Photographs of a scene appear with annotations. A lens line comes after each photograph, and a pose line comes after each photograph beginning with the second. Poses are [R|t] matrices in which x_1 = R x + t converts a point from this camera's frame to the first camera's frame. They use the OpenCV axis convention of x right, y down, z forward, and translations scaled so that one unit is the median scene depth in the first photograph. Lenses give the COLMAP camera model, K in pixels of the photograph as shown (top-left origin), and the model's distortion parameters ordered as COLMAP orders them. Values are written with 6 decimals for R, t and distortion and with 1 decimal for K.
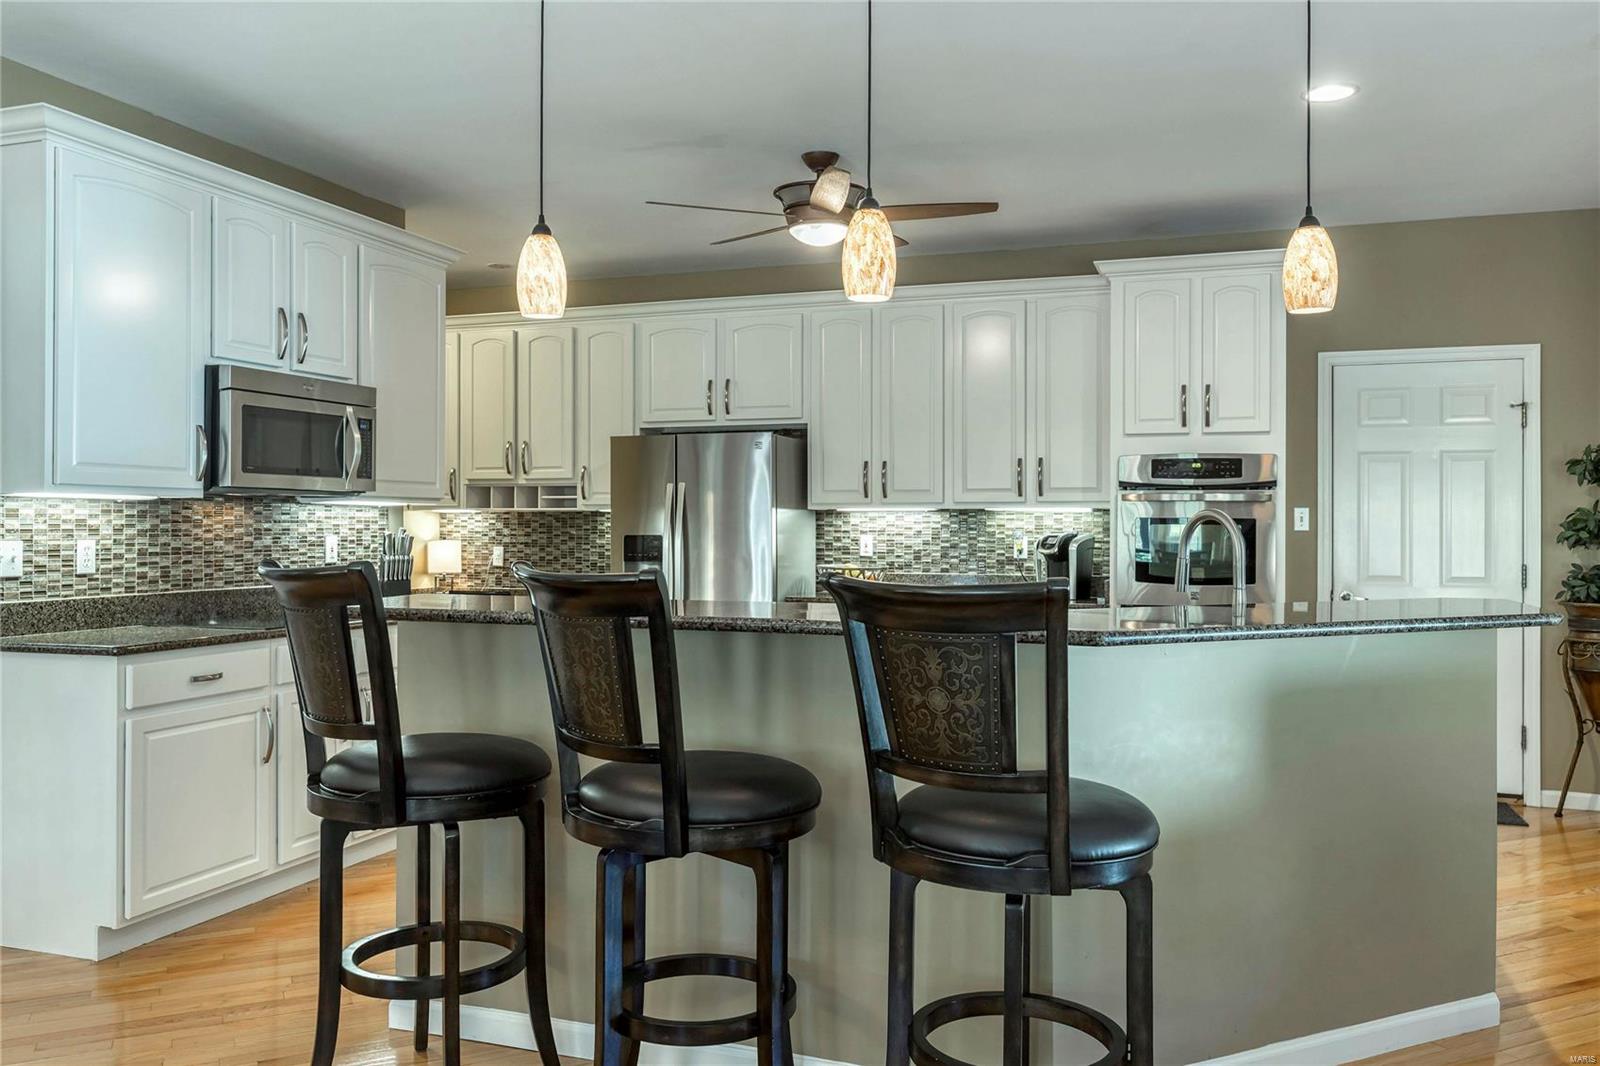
lens RADIAL K [[1268.4, 0, 800.2], [0, 1268.4, 532.7], [0, 0, 1]] dist [-0.001972, -0.001163]
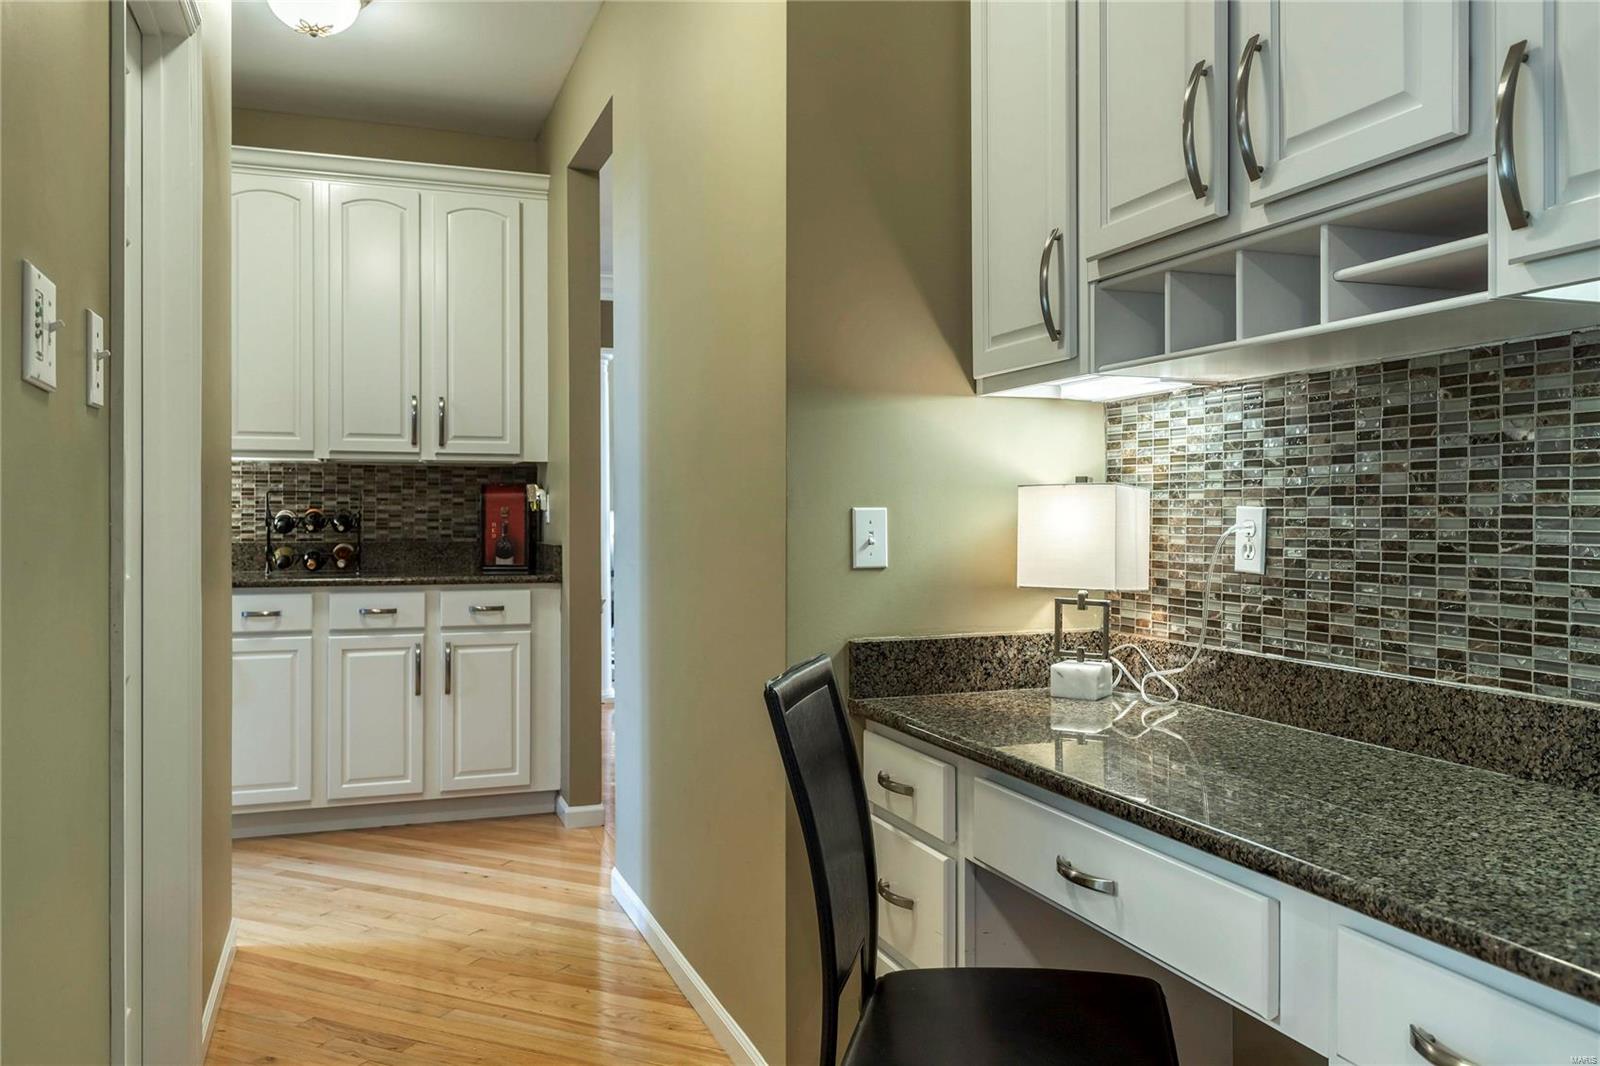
lens RADIAL K [[1192.7, 0, 803.5], [0, 1192.7, 529.7], [0, 0, 1]] dist [0.000401, 0.000607]
pose [[0.628109, 0.008648, -0.778077, -0.108715], [-0.002766, 0.999957, 0.008881, 0.016636], [0.778120, -0.003427, 0.628106, 0.870471]]
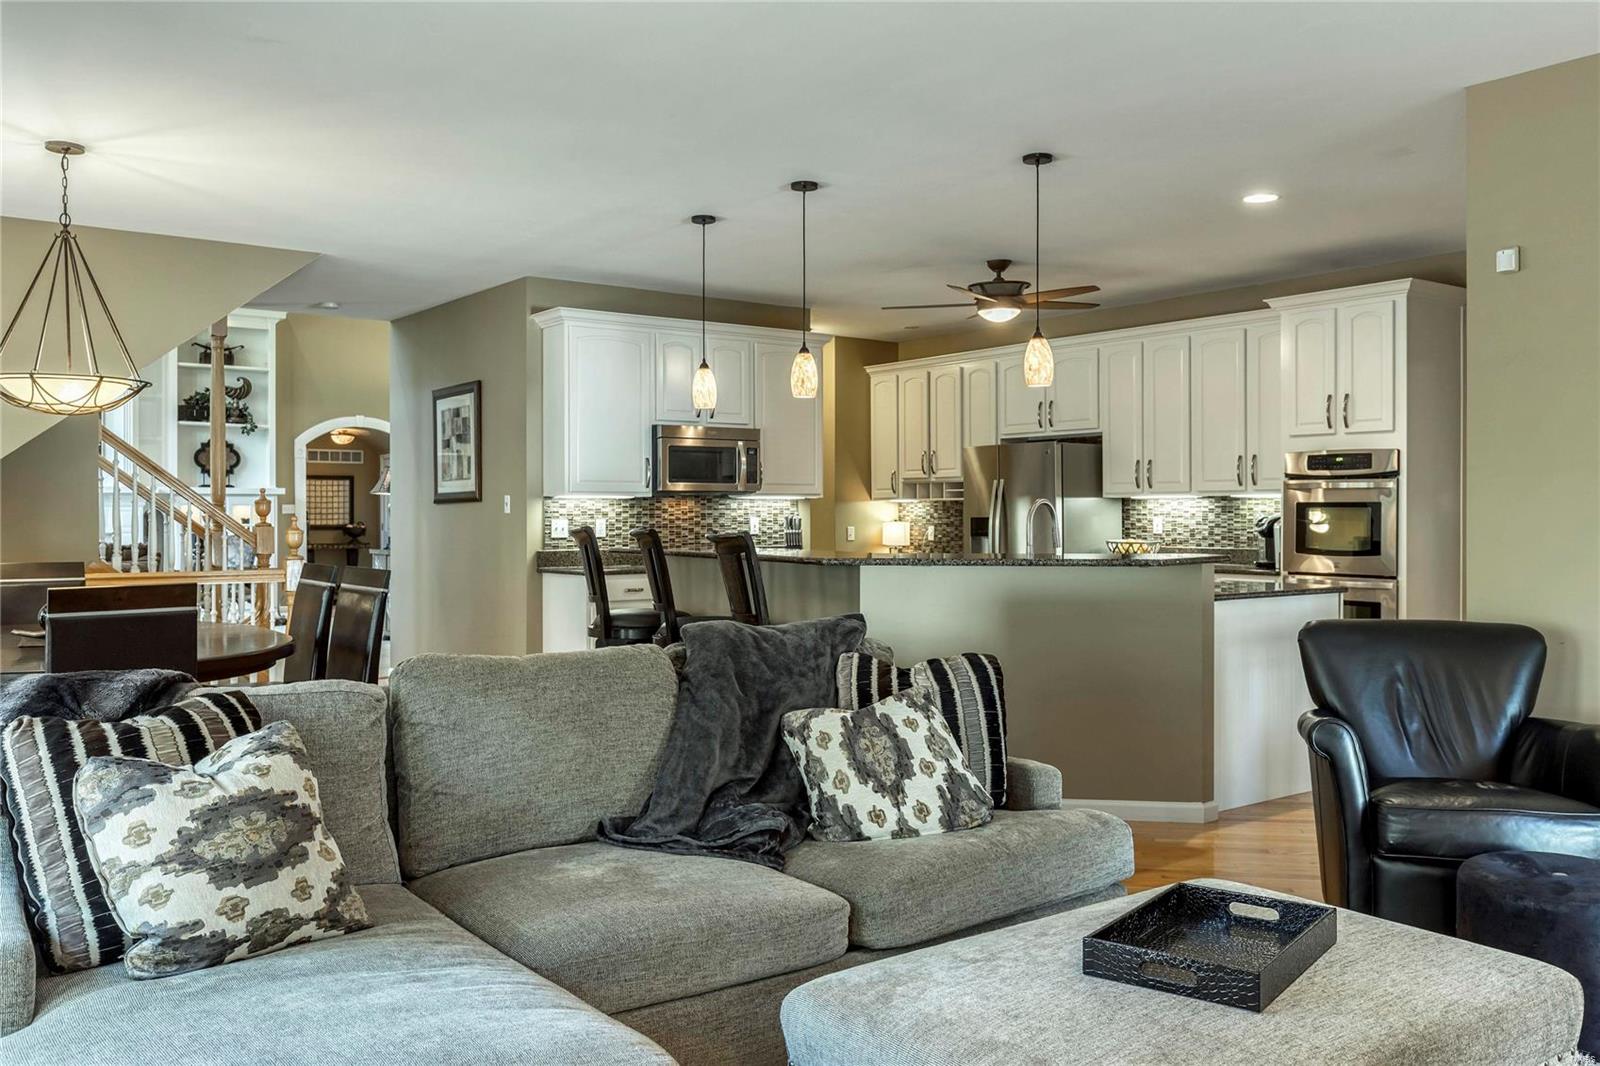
lens RADIAL K [[1332.5, 0, 799.2], [0, 1332.5, 530.7], [0, 0, 1]] dist [0.013000, -0.001125]
pose [[0.826978, 0.003212, -0.562225, 0.527833], [0.001407, 0.999969, 0.007783, 0.004782], [0.562232, -0.007227, 0.826948, -0.322886]]
